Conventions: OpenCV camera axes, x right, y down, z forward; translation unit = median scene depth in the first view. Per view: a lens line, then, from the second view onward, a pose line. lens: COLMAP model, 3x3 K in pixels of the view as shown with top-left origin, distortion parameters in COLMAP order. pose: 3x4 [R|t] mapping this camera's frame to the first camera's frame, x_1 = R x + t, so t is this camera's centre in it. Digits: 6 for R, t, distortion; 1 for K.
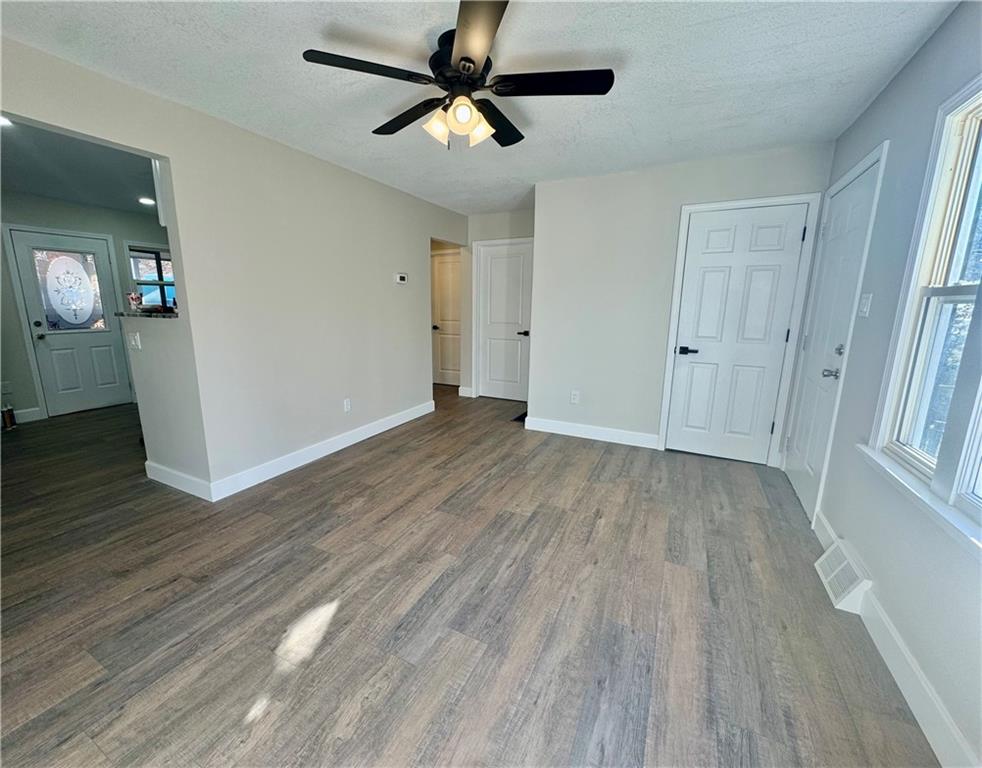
lens RADIAL K [[396.0, 0, 483.0], [0, 396.0, 404.3], [0, 0, 1]] dist [-0.005196, 0.001225]
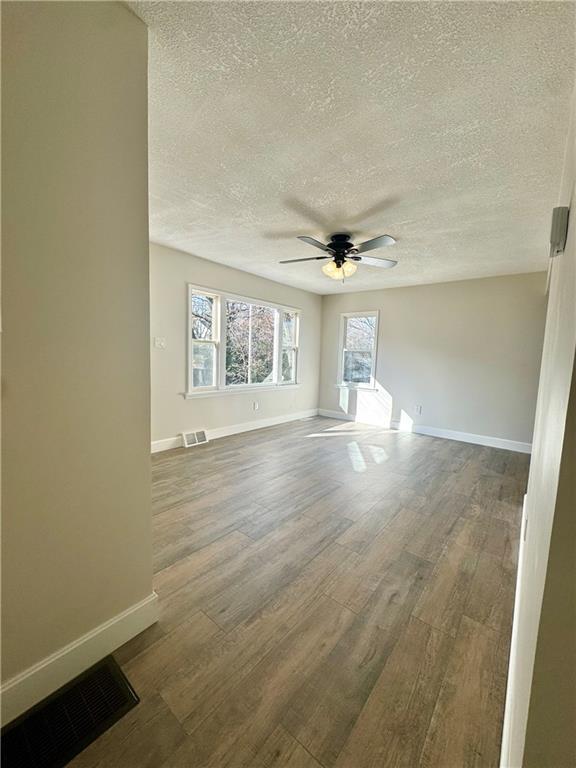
lens RADIAL K [[305.4, 0, 291.2], [0, 305.4, 386.7], [0, 0, 1]] dist [-0.002586, 0.000522]
pose [[-0.976124, -0.062296, 0.208091, -0.130205], [0.011847, 0.941298, 0.337369, -0.430525], [-0.216892, 0.331780, -0.918085, 1.819221]]
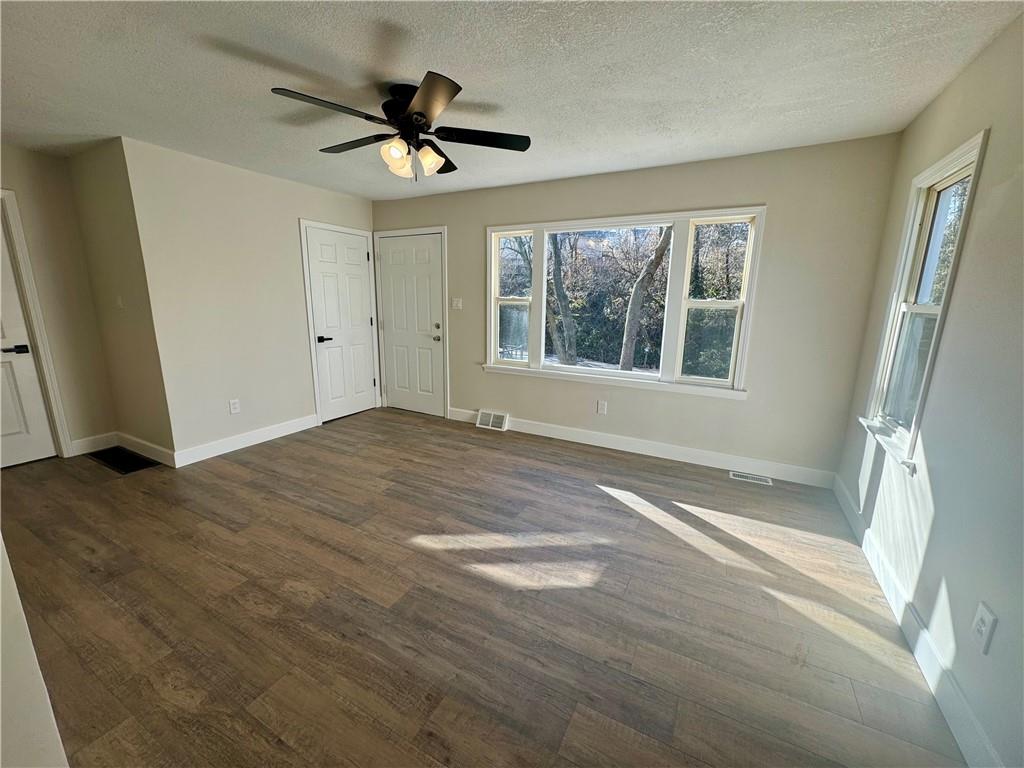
lens RADIAL K [[407.2, 0, 498.0], [0, 407.2, 385.6], [0, 0, 1]] dist [-0.002586, 0.000522]
pose [[0.039244, -0.217601, 0.975249, -0.896139], [0.232388, 0.951226, 0.202890, -0.155336], [-0.971831, 0.218674, 0.087898, 0.475376]]
